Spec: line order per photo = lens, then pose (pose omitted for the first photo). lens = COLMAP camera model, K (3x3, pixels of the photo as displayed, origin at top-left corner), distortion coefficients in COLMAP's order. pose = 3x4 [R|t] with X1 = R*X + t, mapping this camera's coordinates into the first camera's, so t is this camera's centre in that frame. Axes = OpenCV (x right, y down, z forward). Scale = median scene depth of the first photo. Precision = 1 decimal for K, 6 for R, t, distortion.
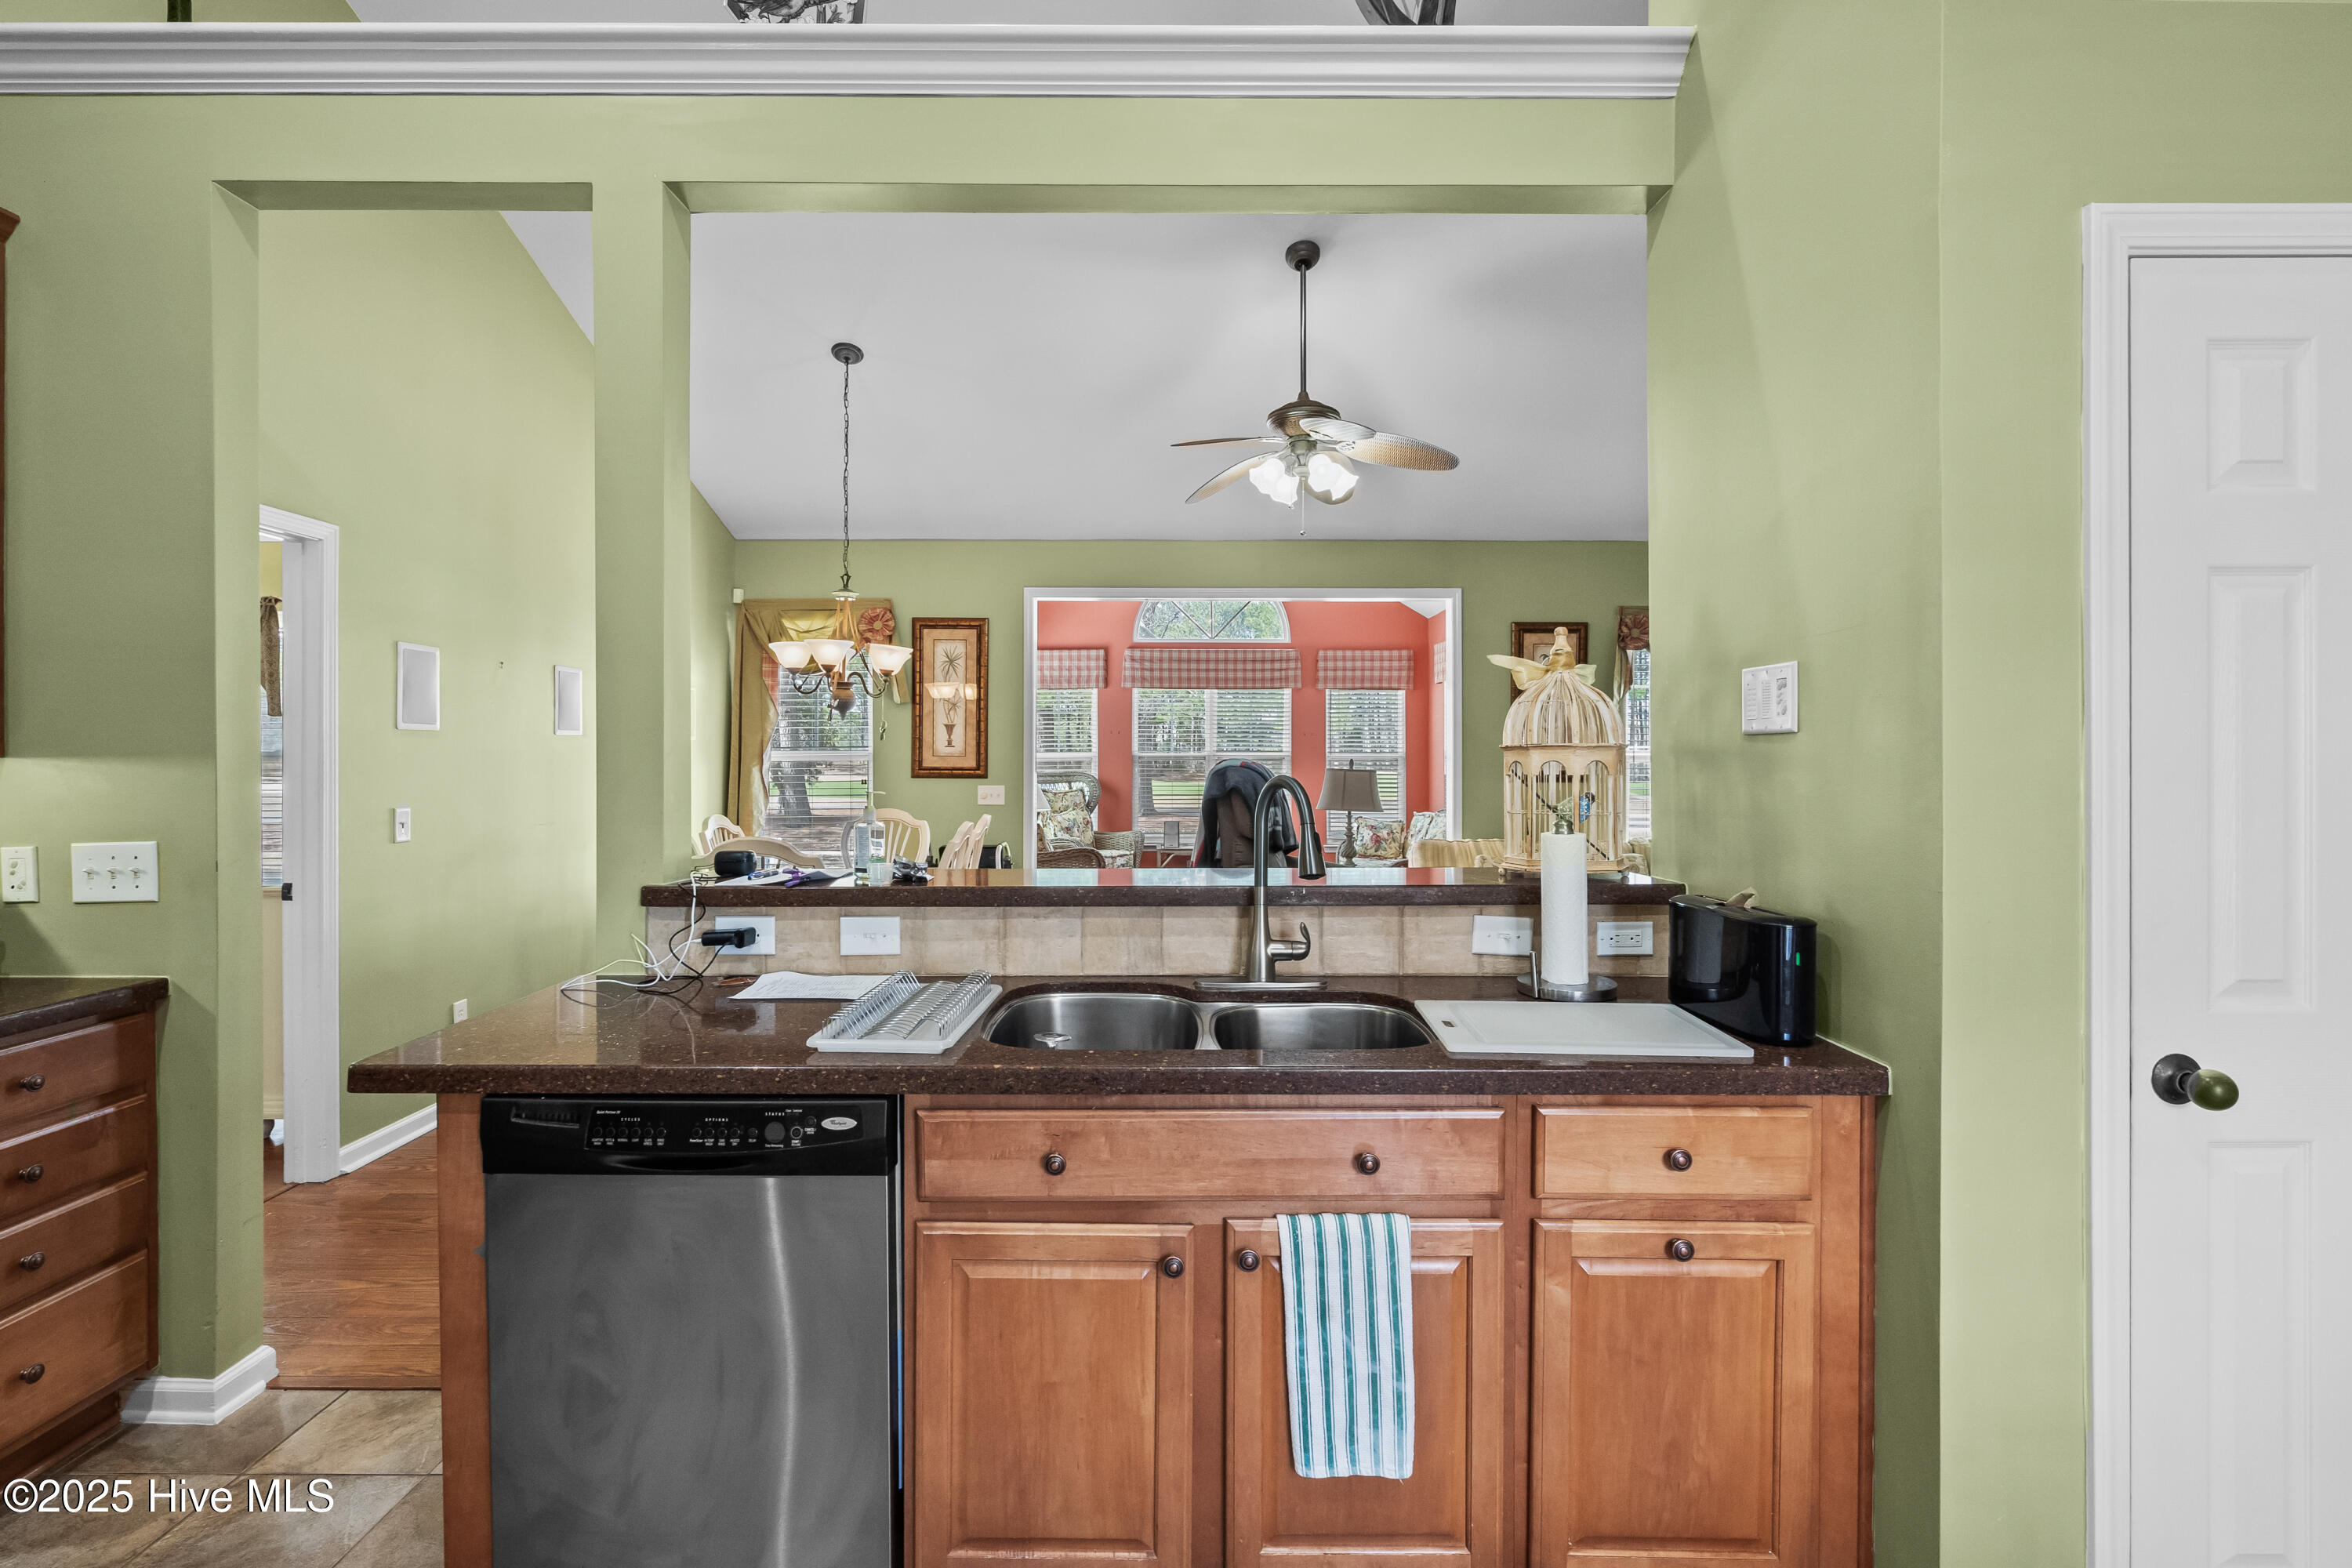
lens RADIAL K [[1089.5, 0, 1155.3], [0, 1089.5, 755.4], [0, 0, 1]] dist [-0.010059, 0.005592]
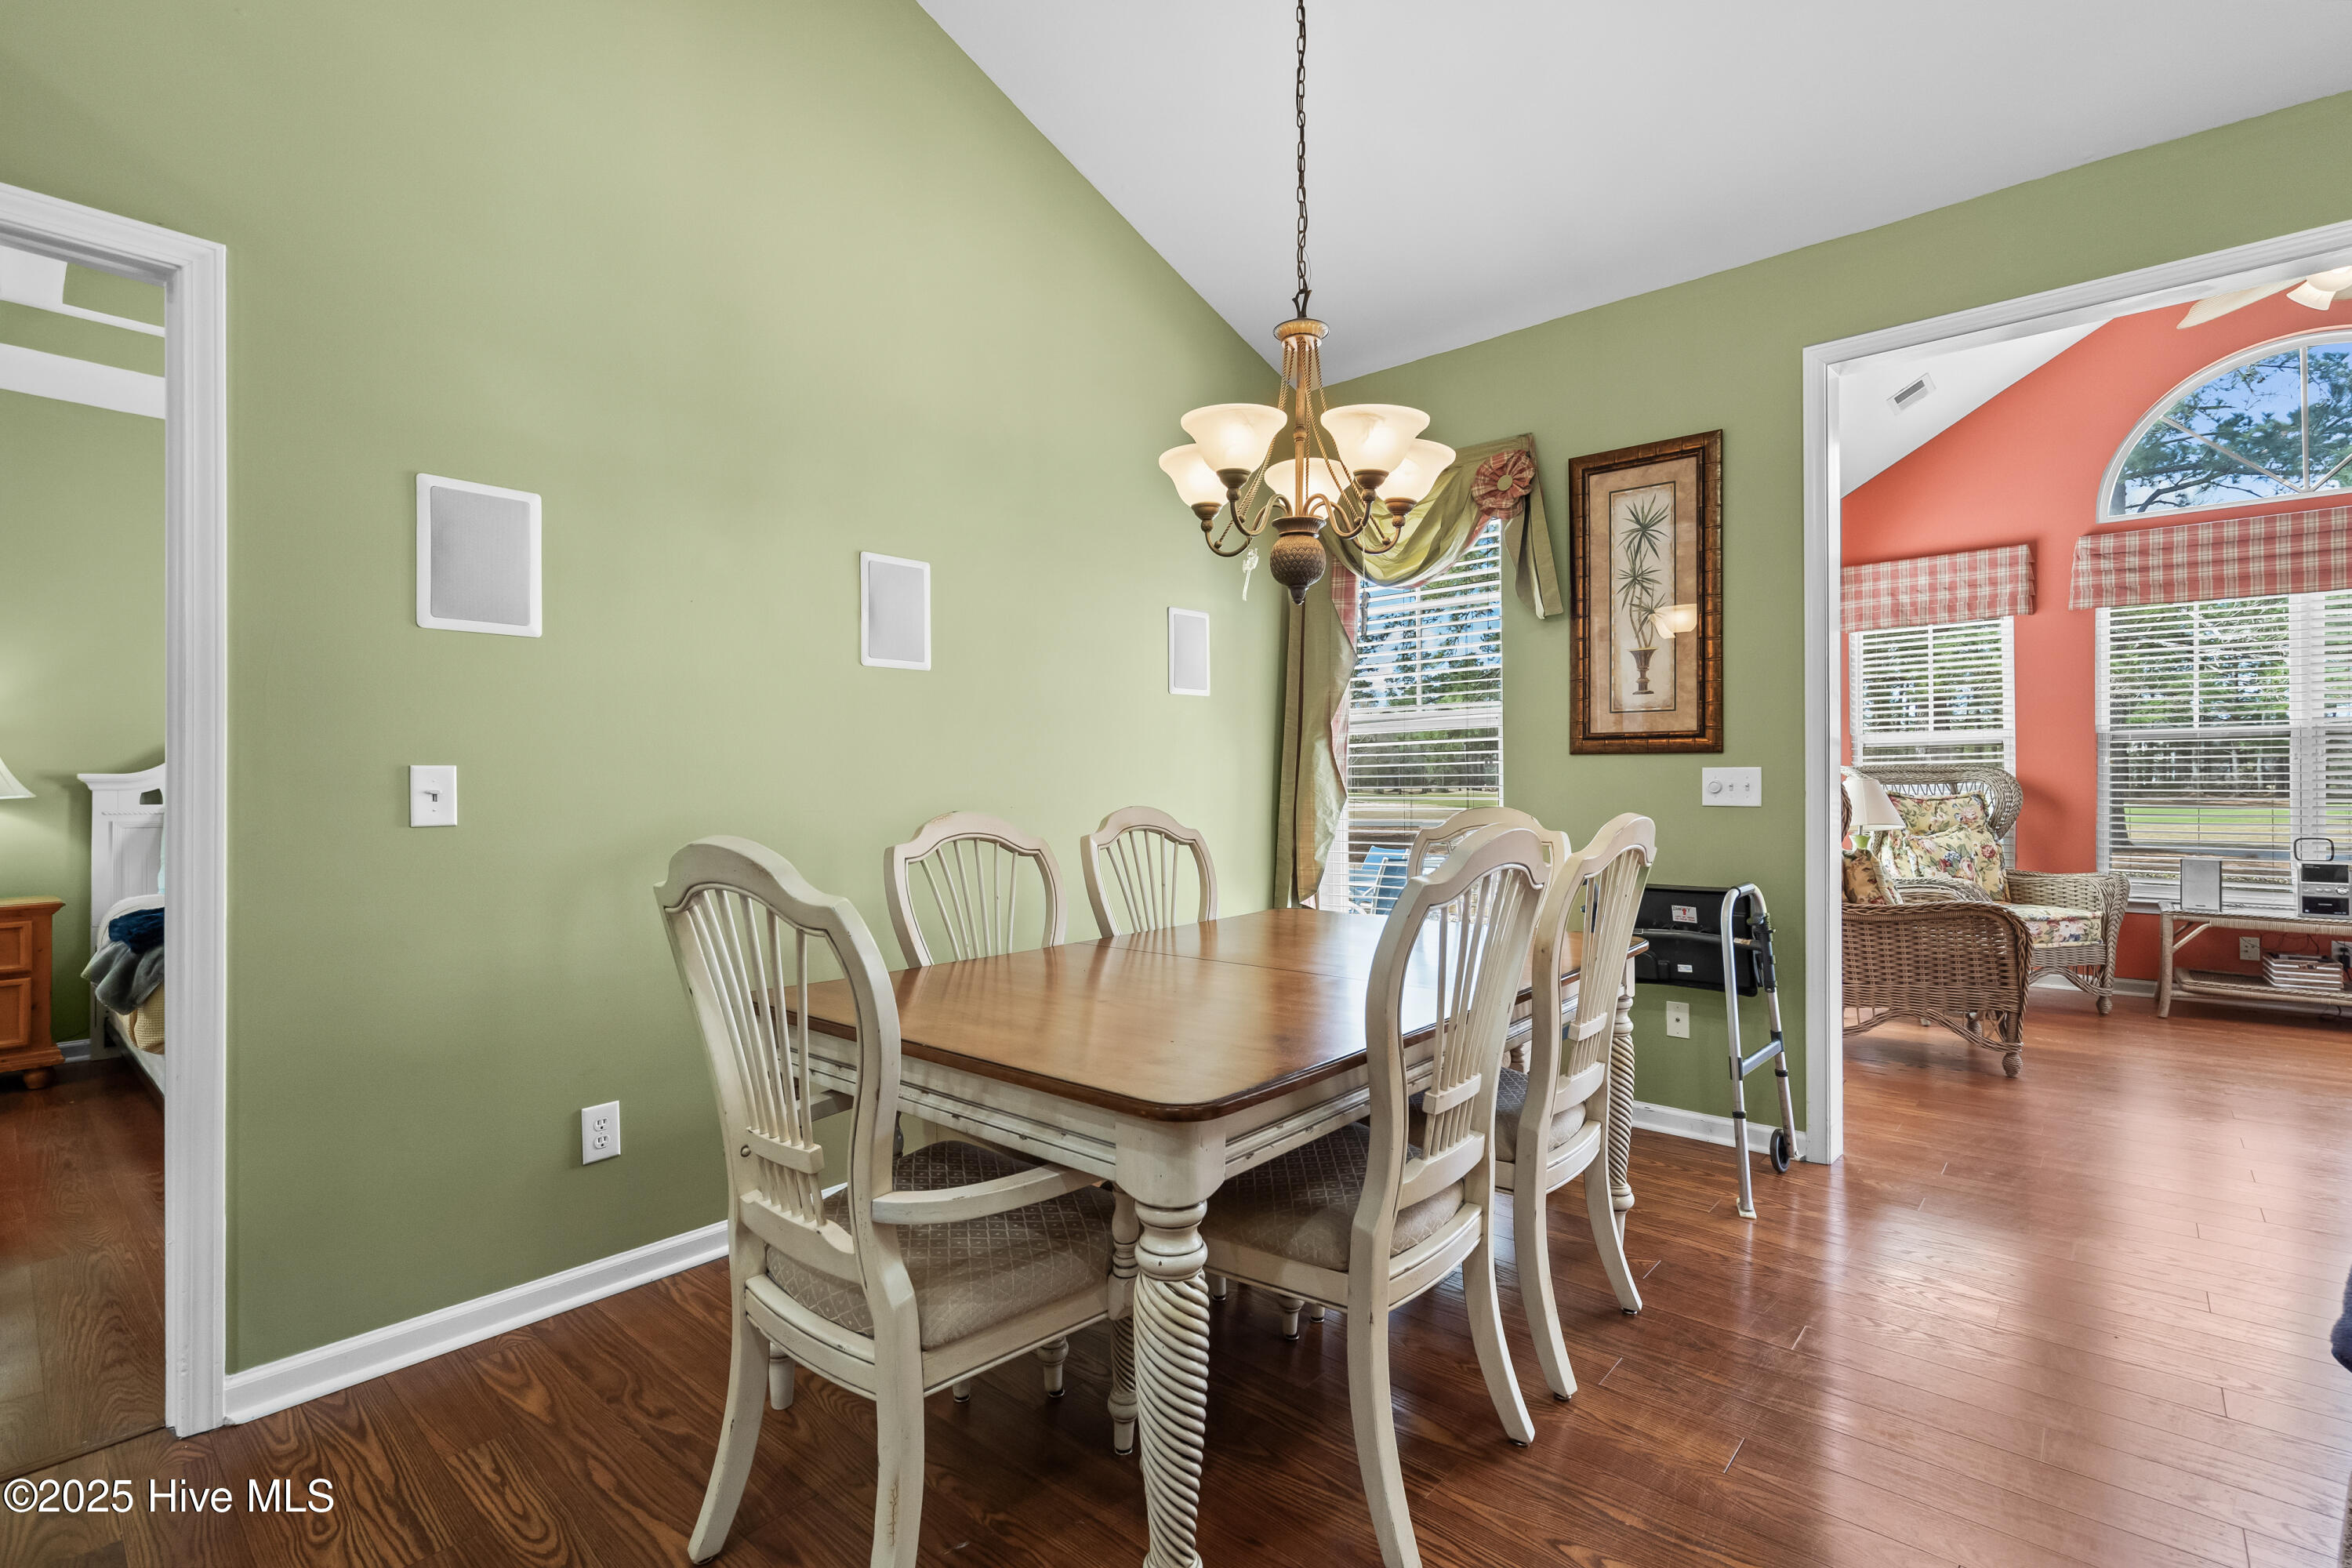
lens RADIAL K [[1060.7, 0, 1170.6], [0, 1060.7, 785.4], [0, 0, 1]] dist [-0.005990, 0.003812]
pose [[0.744208, -0.001701, -0.667946, -0.018927], [0.007014, 0.999962, 0.005268, 0.031995], [0.667911, -0.008606, 0.744191, 0.475028]]
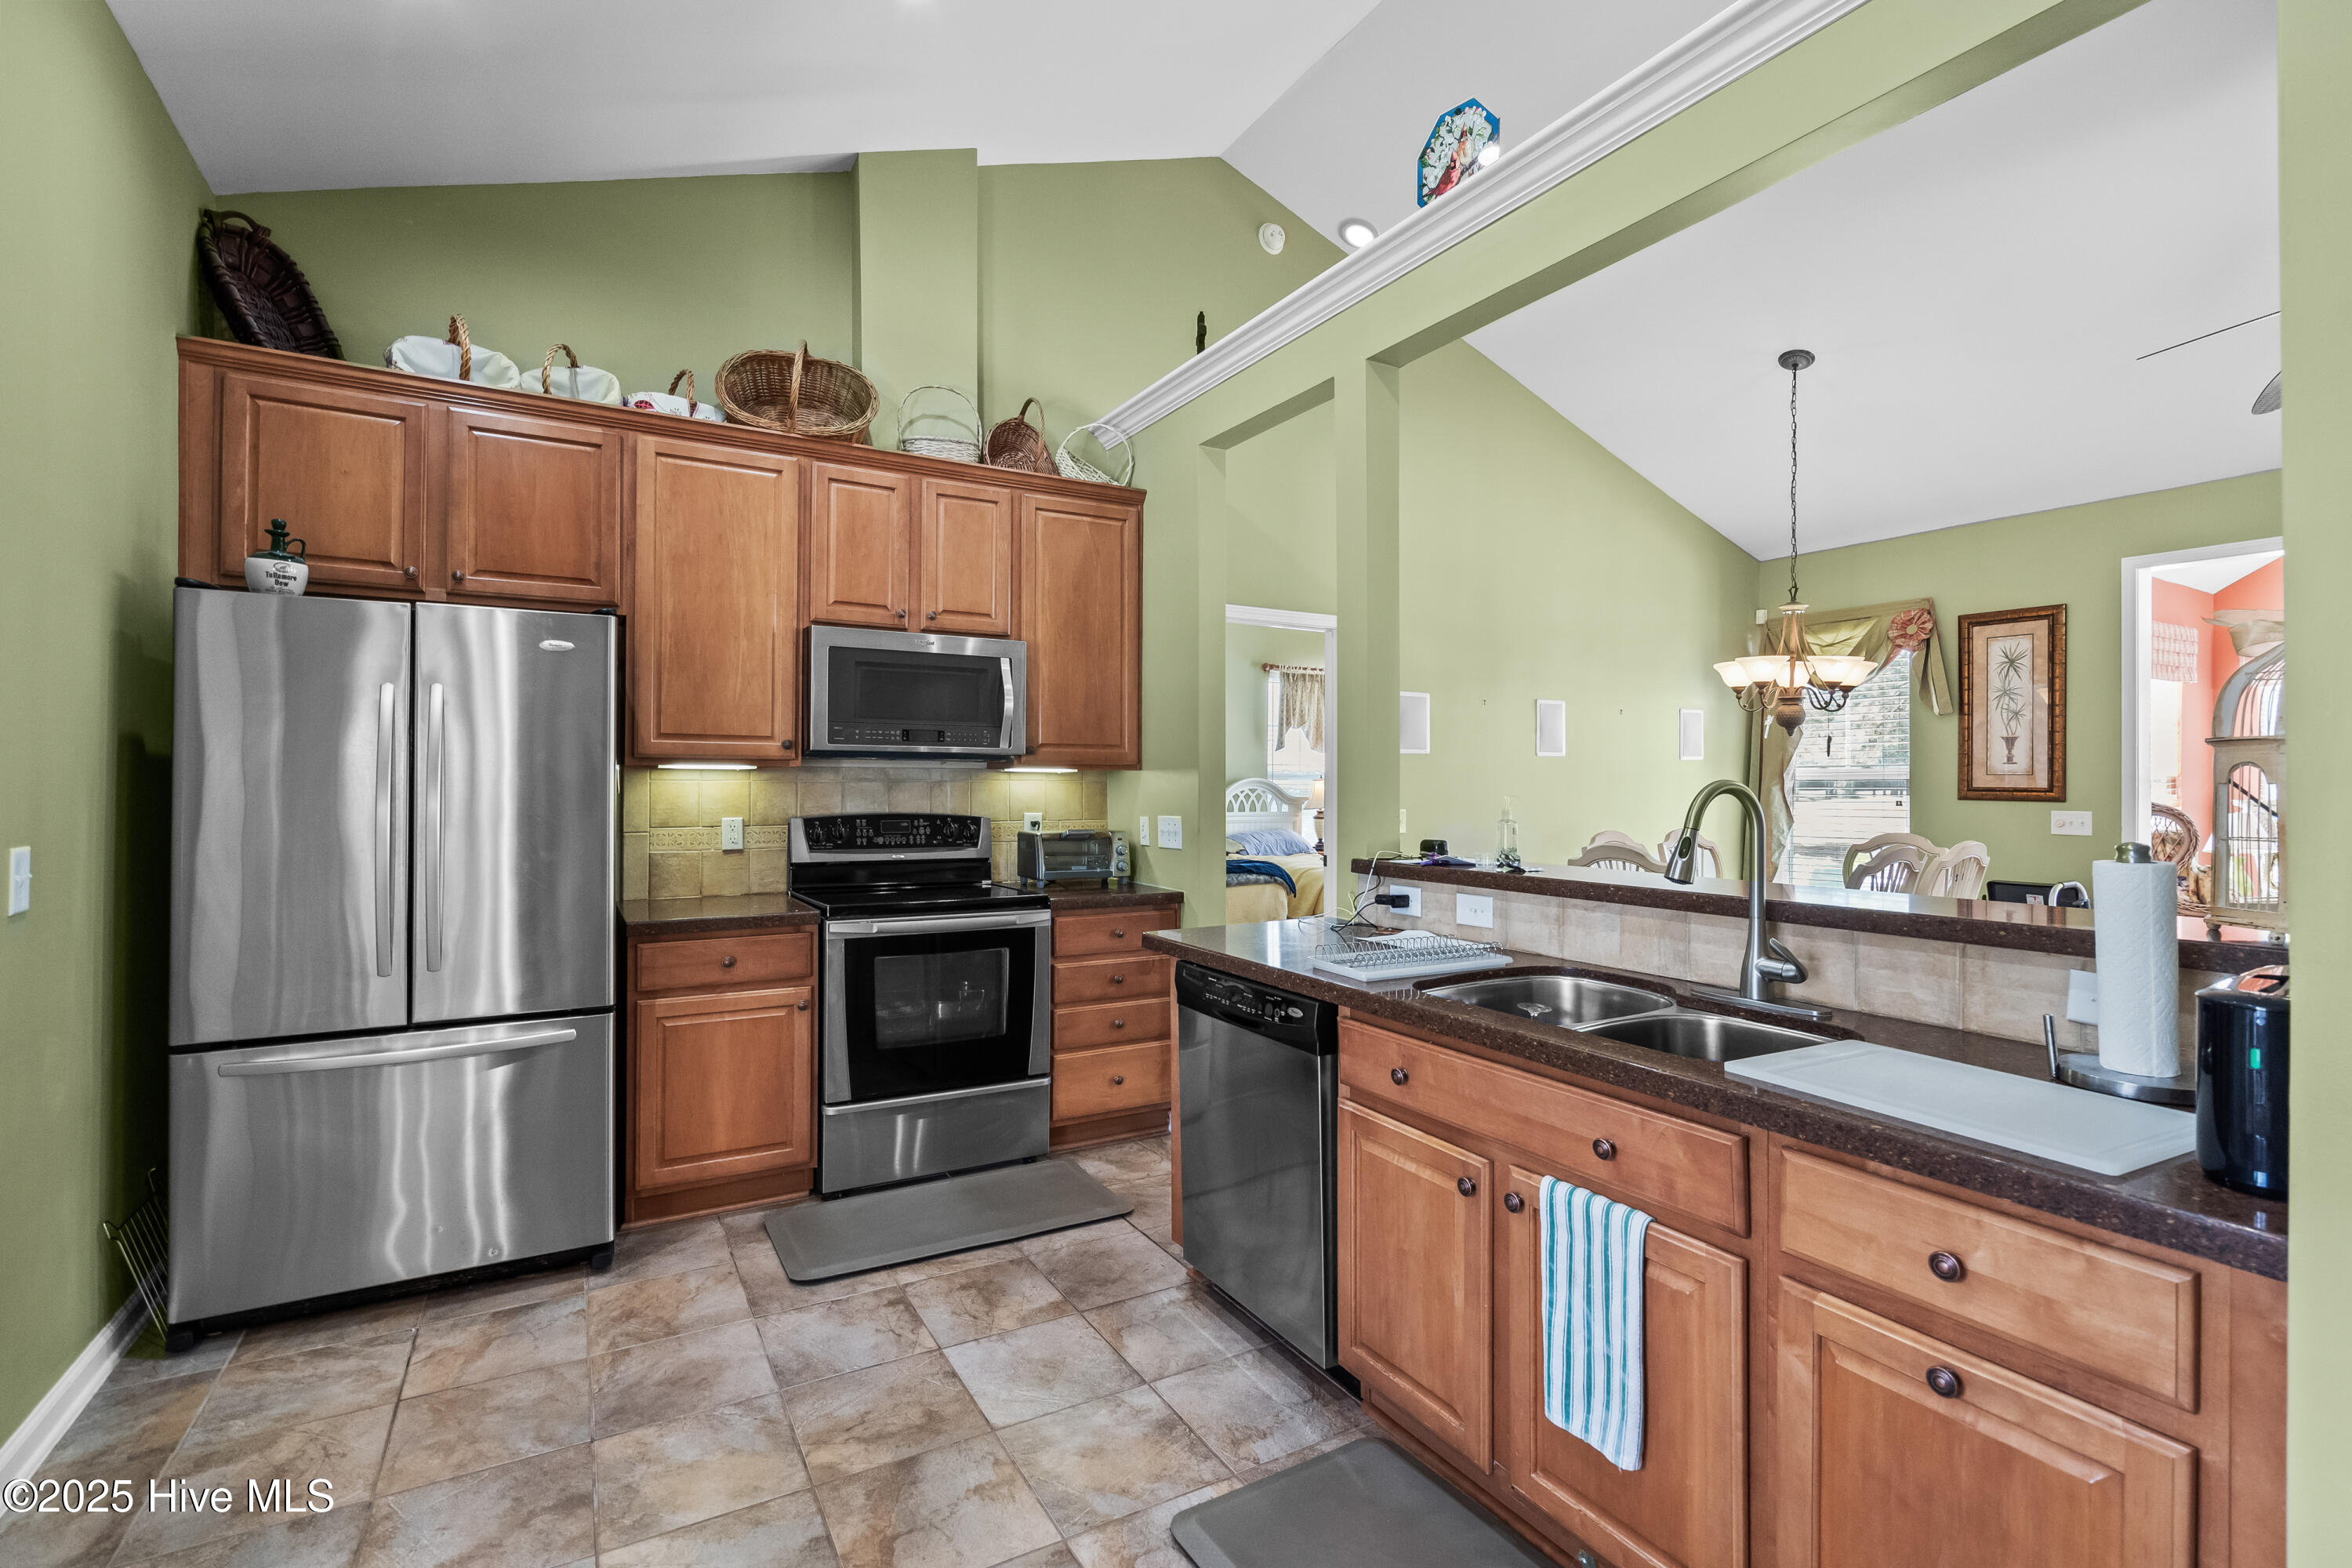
lens RADIAL K [[1064.5, 0, 1171.8], [0, 1064.5, 777.0], [0, 0, 1]] dist [-0.001003, 0.000899]
pose [[0.498737, -0.000802, -0.866753, 0.200696], [-0.002174, 0.999995, -0.002177, 0.005660], [0.866751, 0.002970, 0.498733, 0.031919]]
